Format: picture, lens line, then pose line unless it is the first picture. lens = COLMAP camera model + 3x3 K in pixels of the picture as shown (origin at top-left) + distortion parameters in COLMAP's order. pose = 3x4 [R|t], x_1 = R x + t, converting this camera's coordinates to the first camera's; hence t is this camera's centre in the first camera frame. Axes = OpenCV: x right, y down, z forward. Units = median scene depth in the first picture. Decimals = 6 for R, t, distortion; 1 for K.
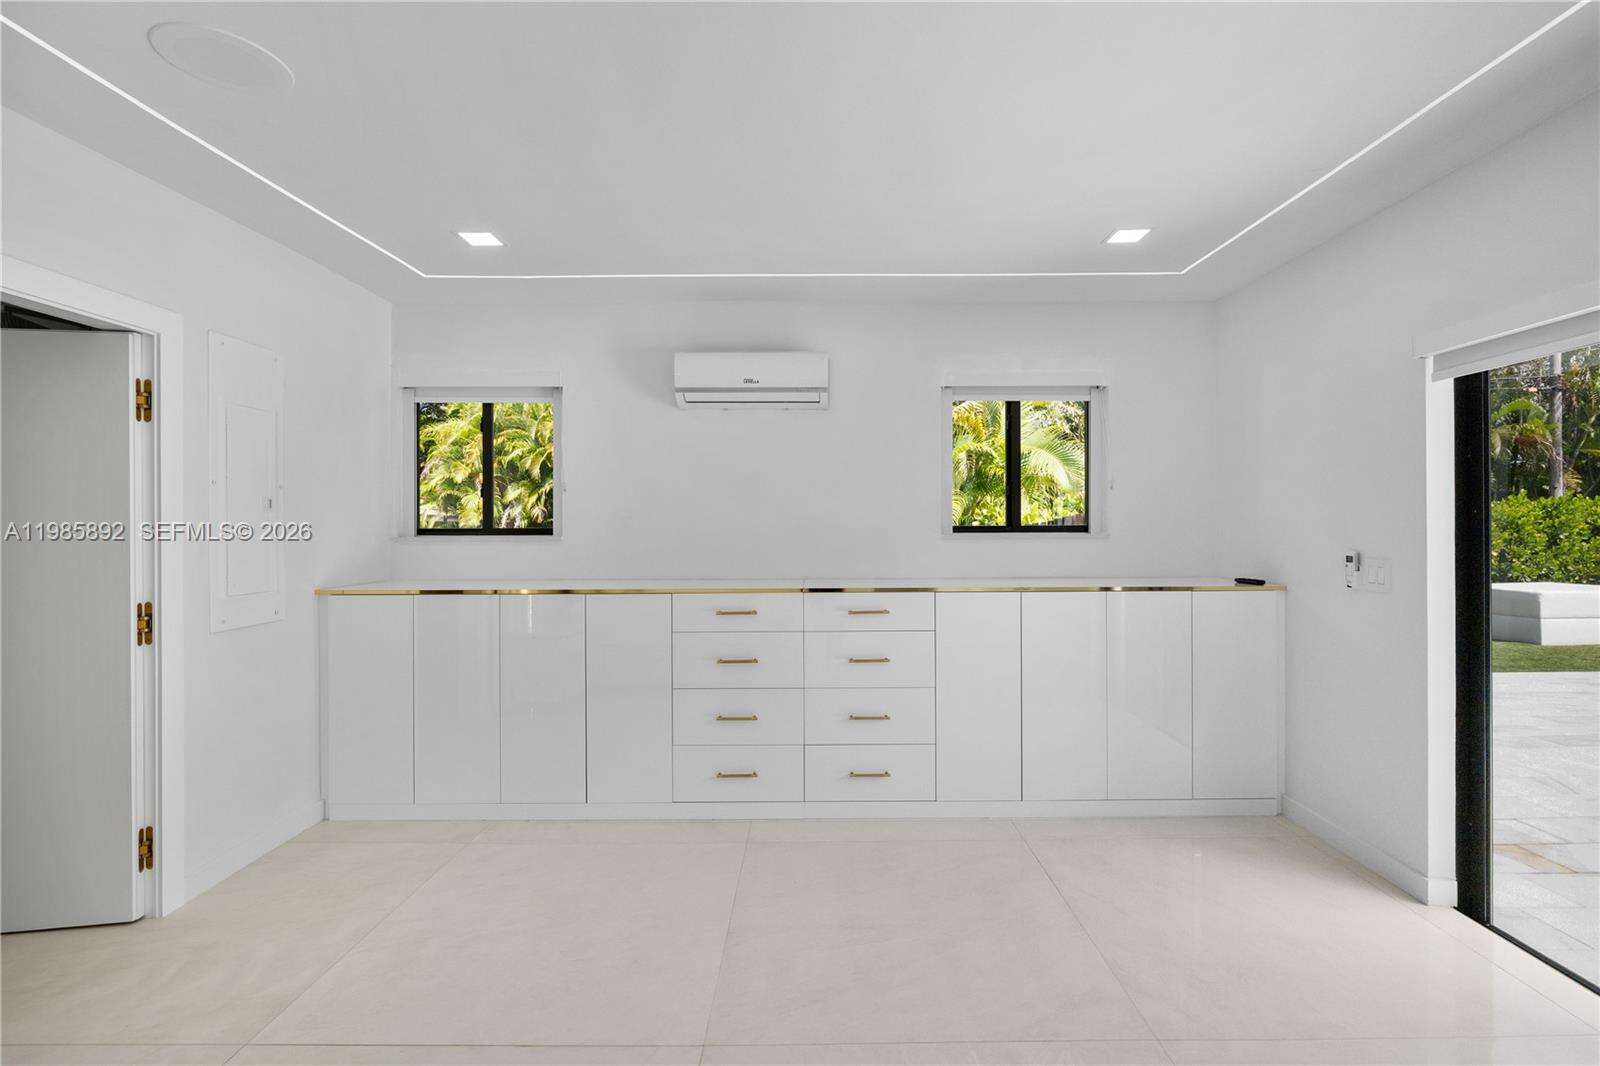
lens RADIAL K [[705.9, 0, 807.5], [0, 705.9, 524.1], [0, 0, 1]] dist [-0.003506, 0.000463]
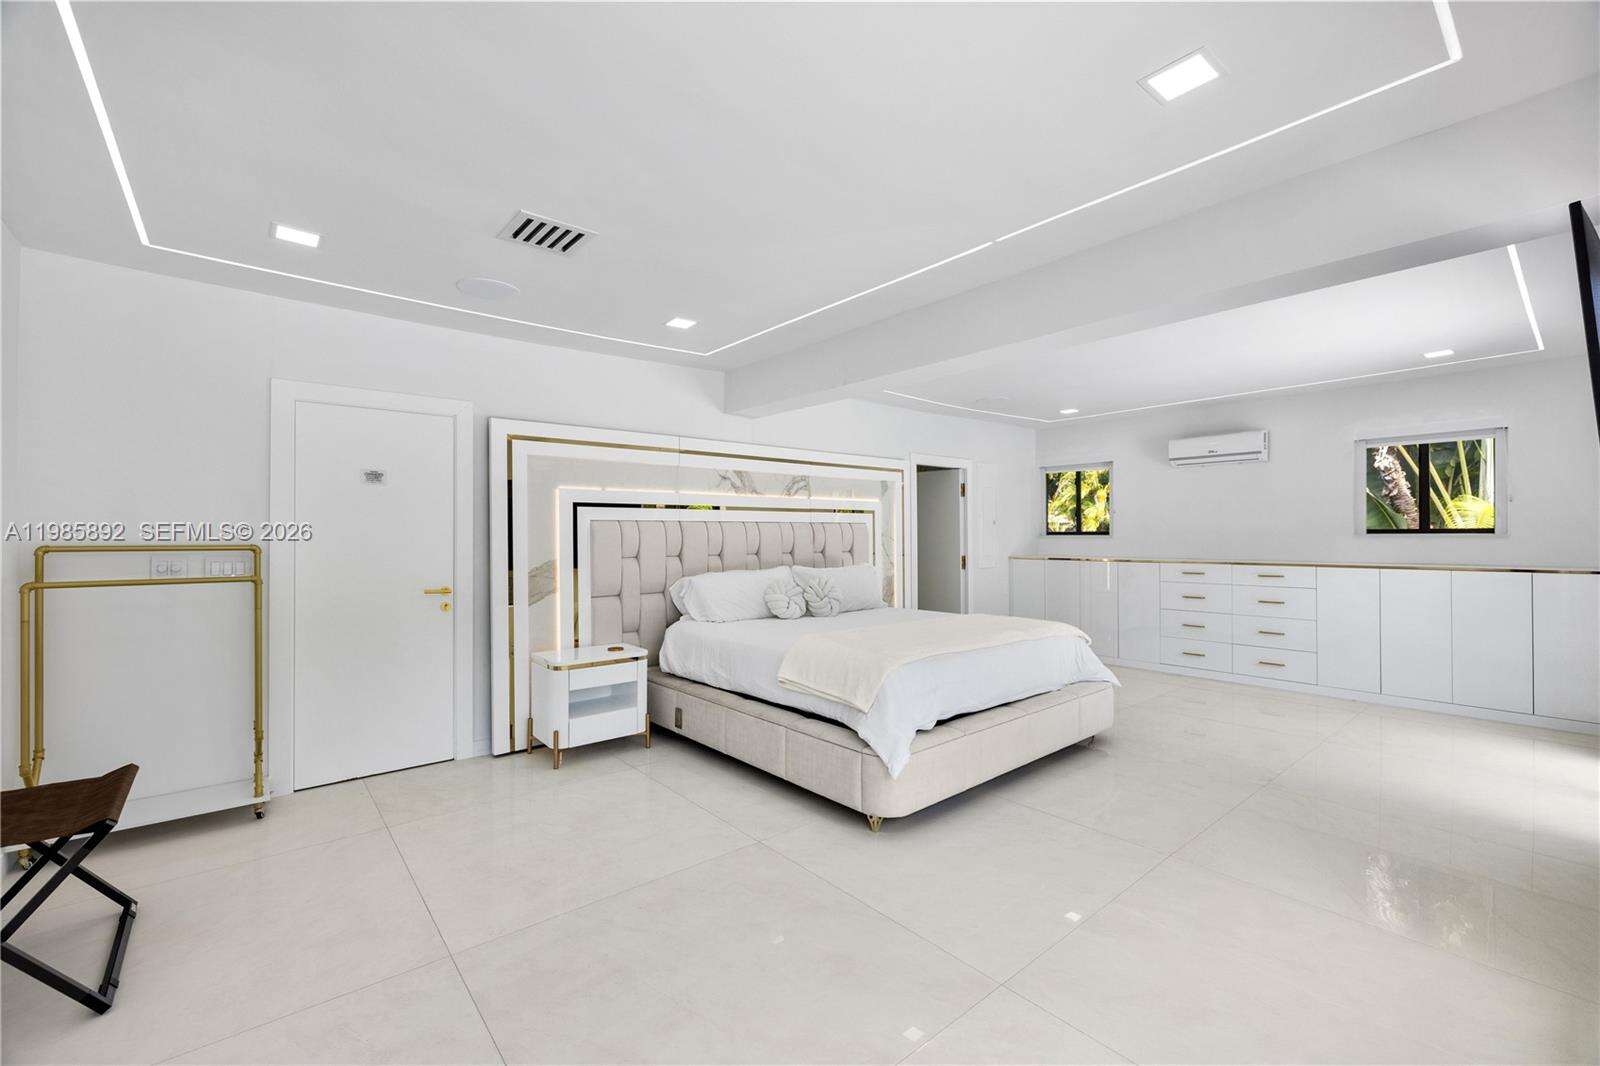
lens RADIAL K [[681.8, 0, 807.2], [0, 681.8, 526.9], [0, 0, 1]] dist [-0.000908, -0.000017]
pose [[0.654403, -0.006923, -0.756115, 0.564683], [0.004770, 0.999976, -0.005027, -0.001477], [0.756131, -0.000317, 0.654420, -0.956816]]
